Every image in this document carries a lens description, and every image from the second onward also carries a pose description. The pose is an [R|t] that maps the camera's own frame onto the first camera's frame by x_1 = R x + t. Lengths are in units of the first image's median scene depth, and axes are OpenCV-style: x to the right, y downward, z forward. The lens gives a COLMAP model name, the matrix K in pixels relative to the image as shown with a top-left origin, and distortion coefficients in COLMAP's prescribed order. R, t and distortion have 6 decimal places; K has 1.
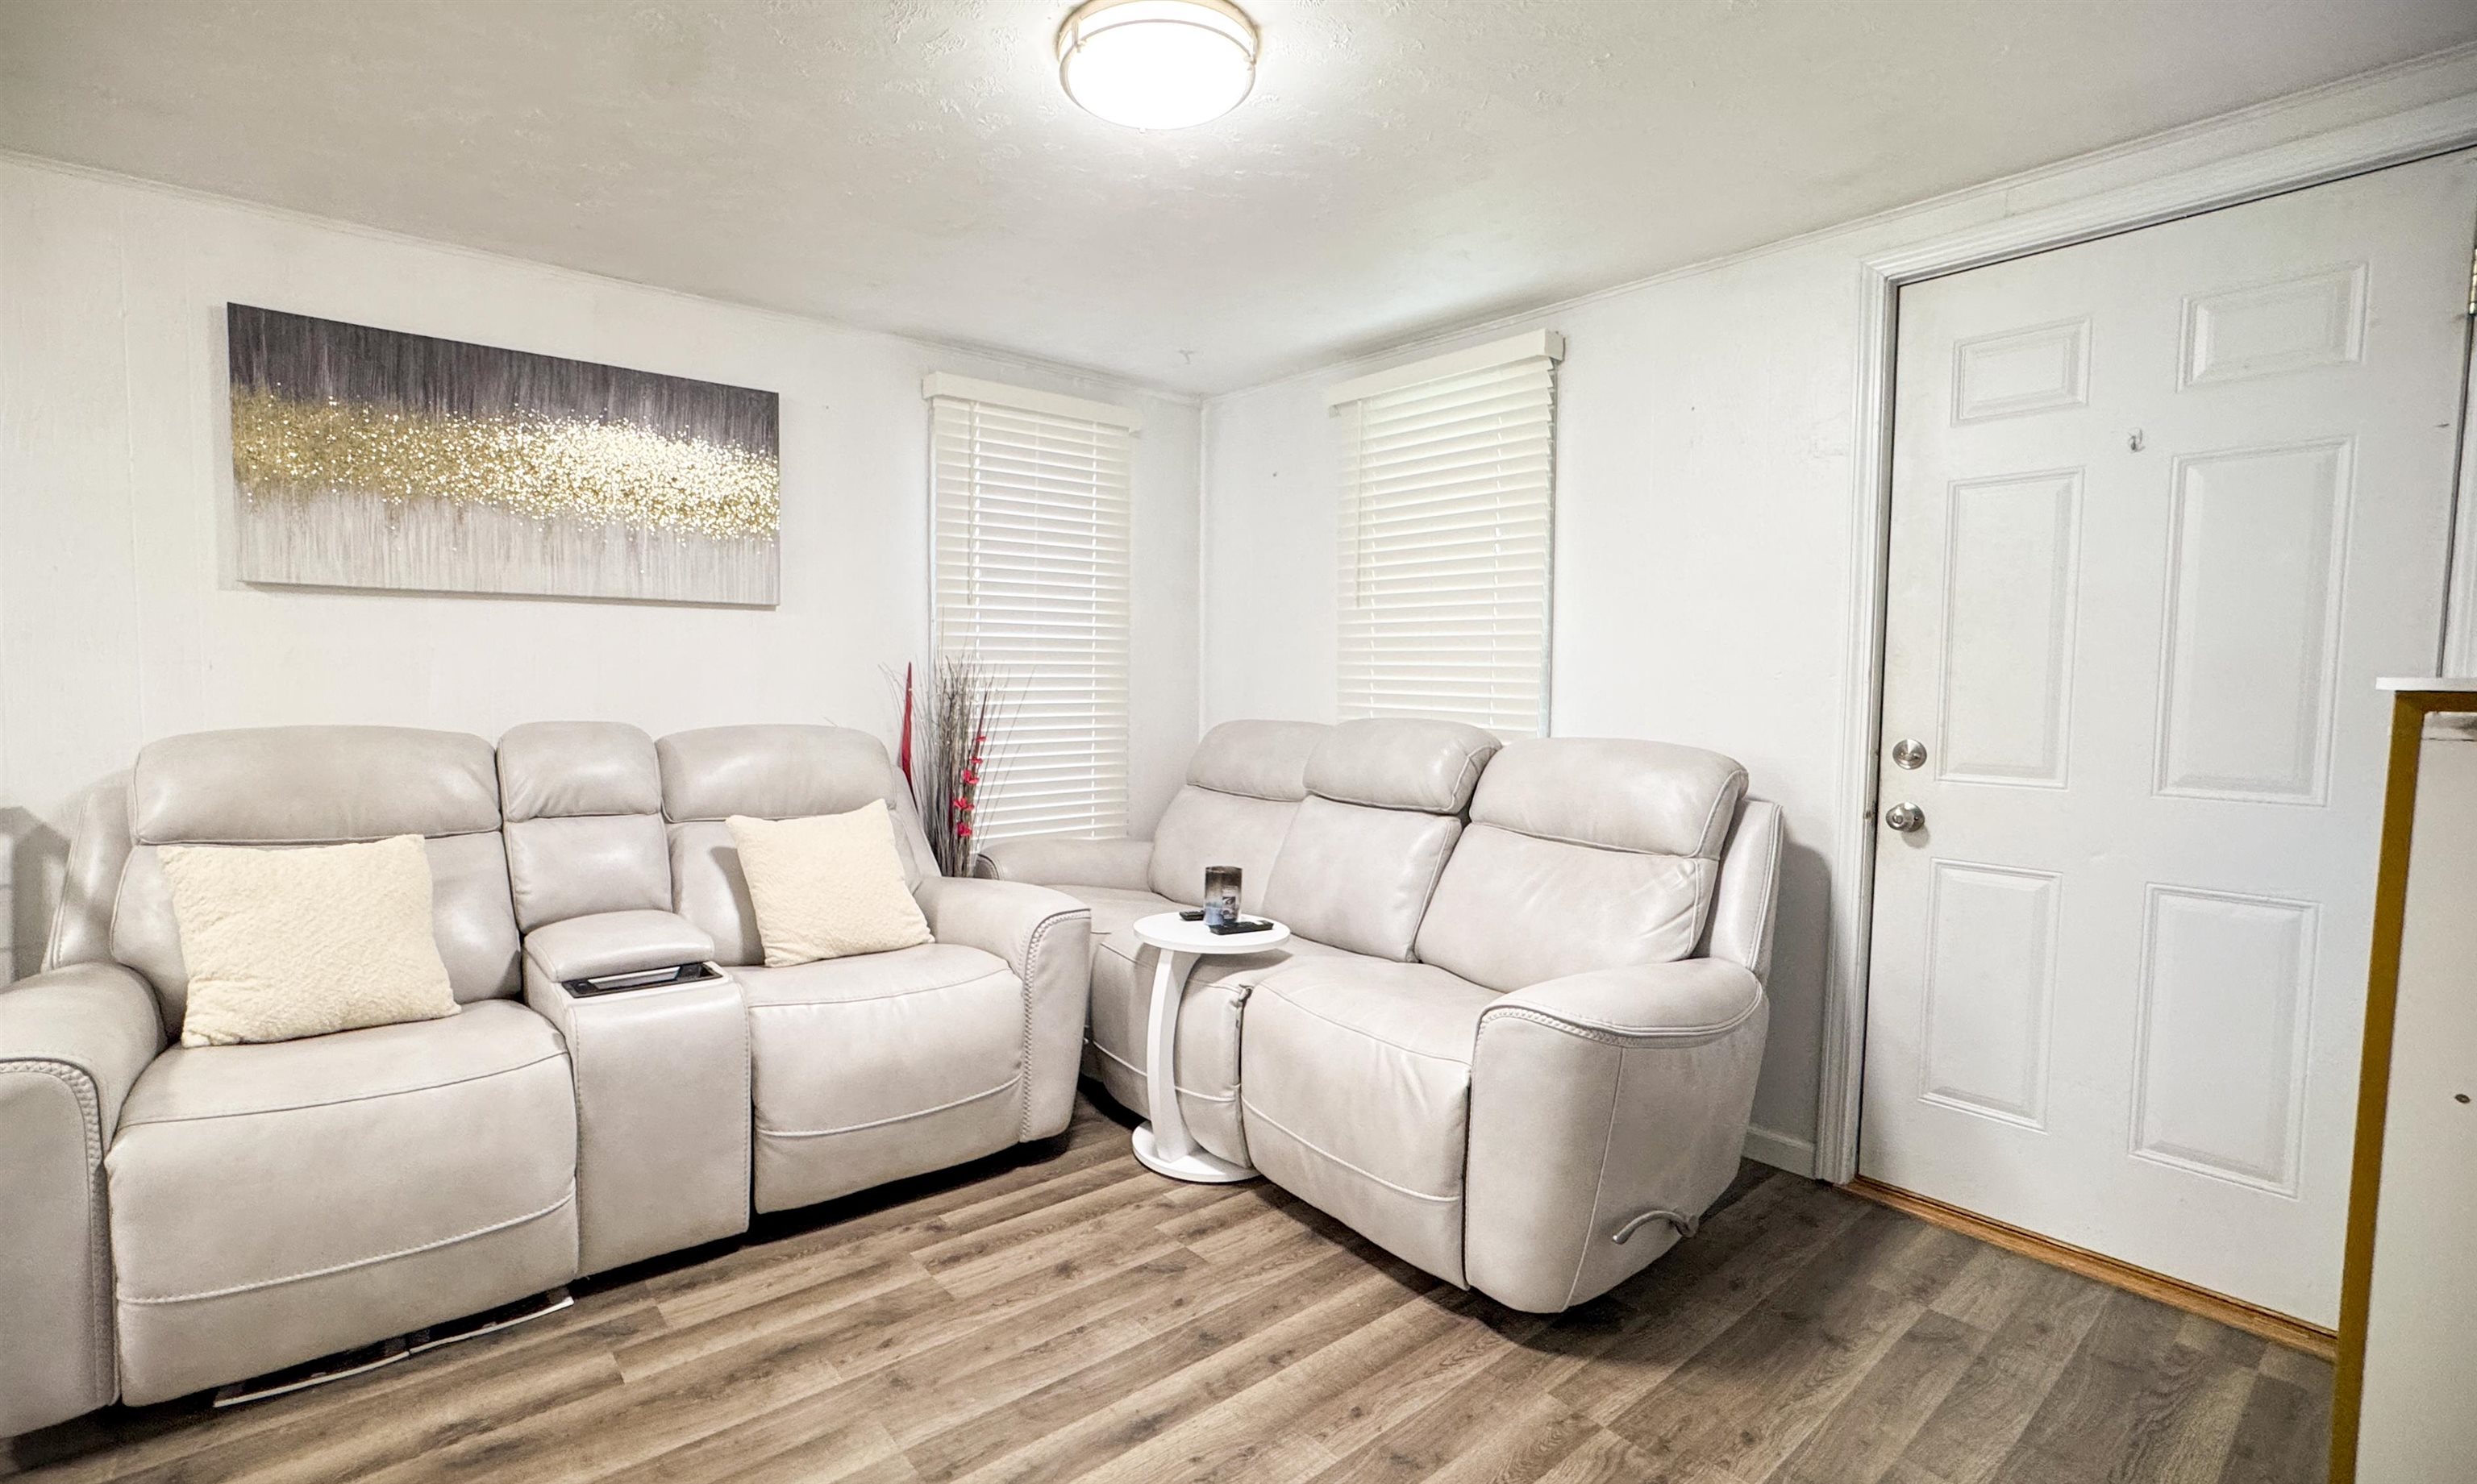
lens RADIAL K [[1099.3, 0, 1228.7], [0, 1099.3, 748.6], [0, 0, 1]] dist [-0.016473, 0.000167]
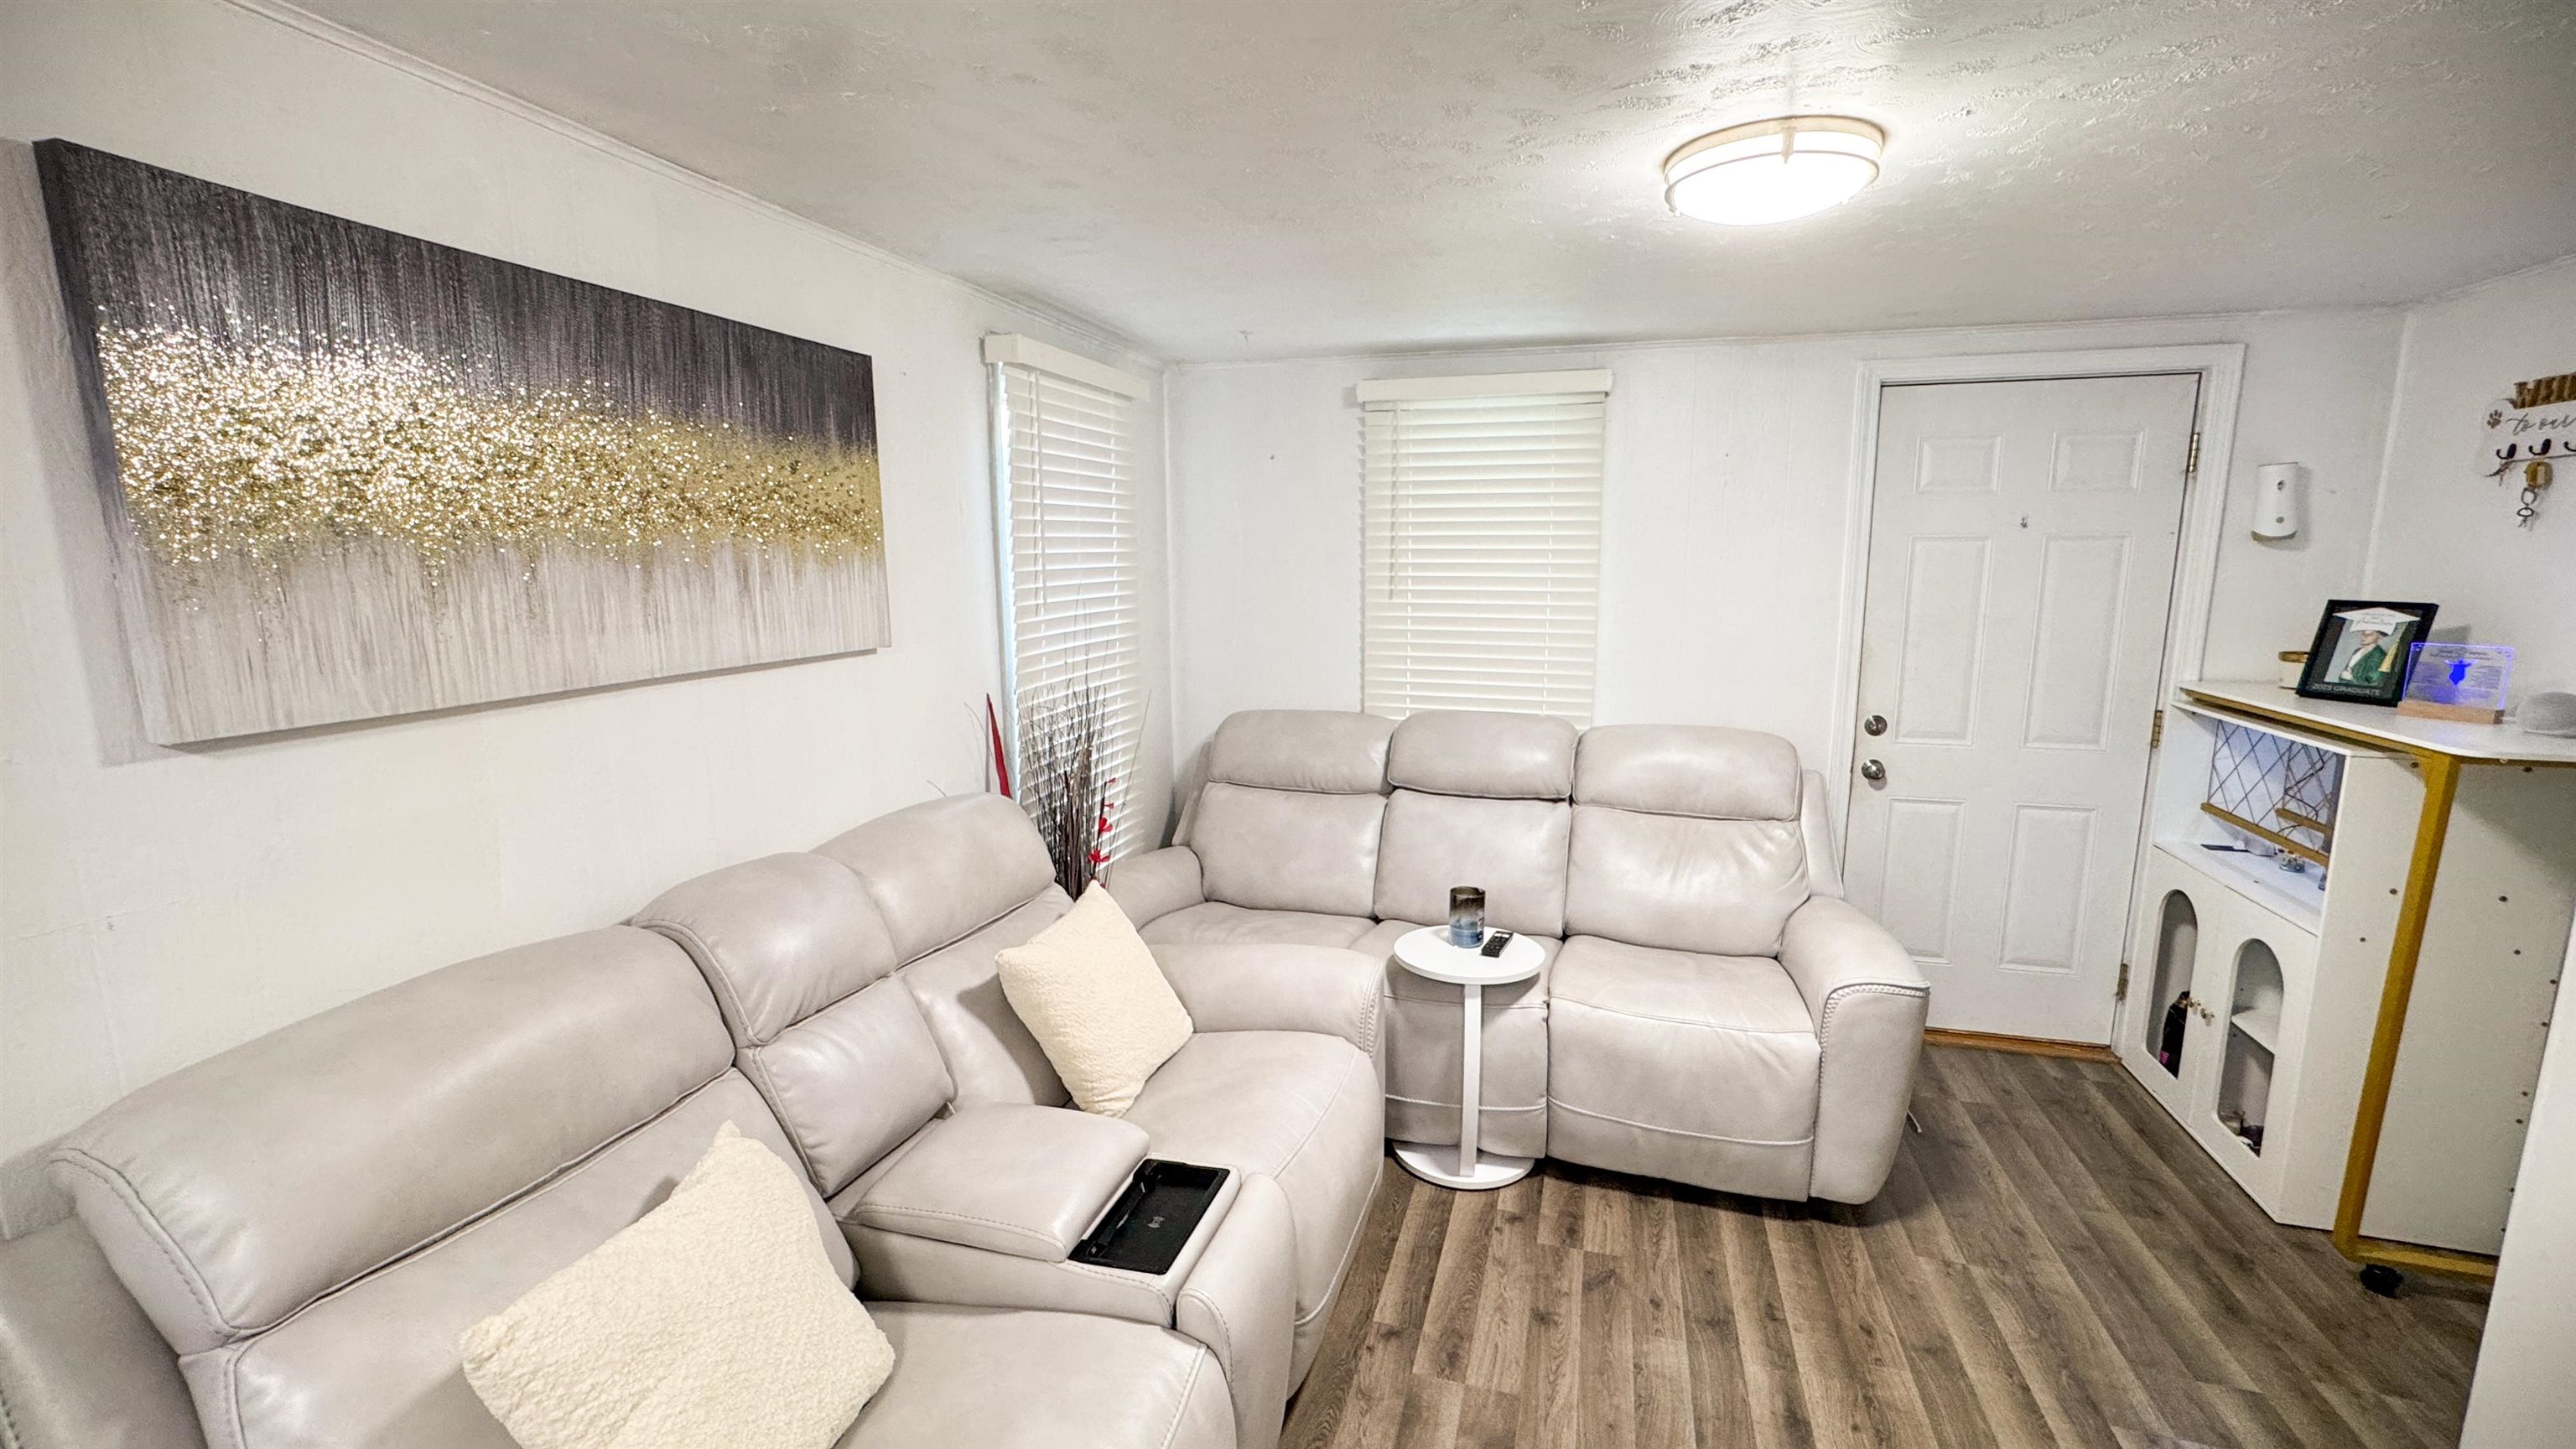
lens RADIAL K [[1027.8, 0, 1298.5], [0, 1027.8, 720.5], [0, 0, 1]] dist [-0.028863, 0.001626]
pose [[0.823247, -0.104429, 0.557995, -0.735596], [0.044990, 0.991845, 0.119247, -0.193878], [-0.565897, -0.073066, 0.821232, 0.337496]]
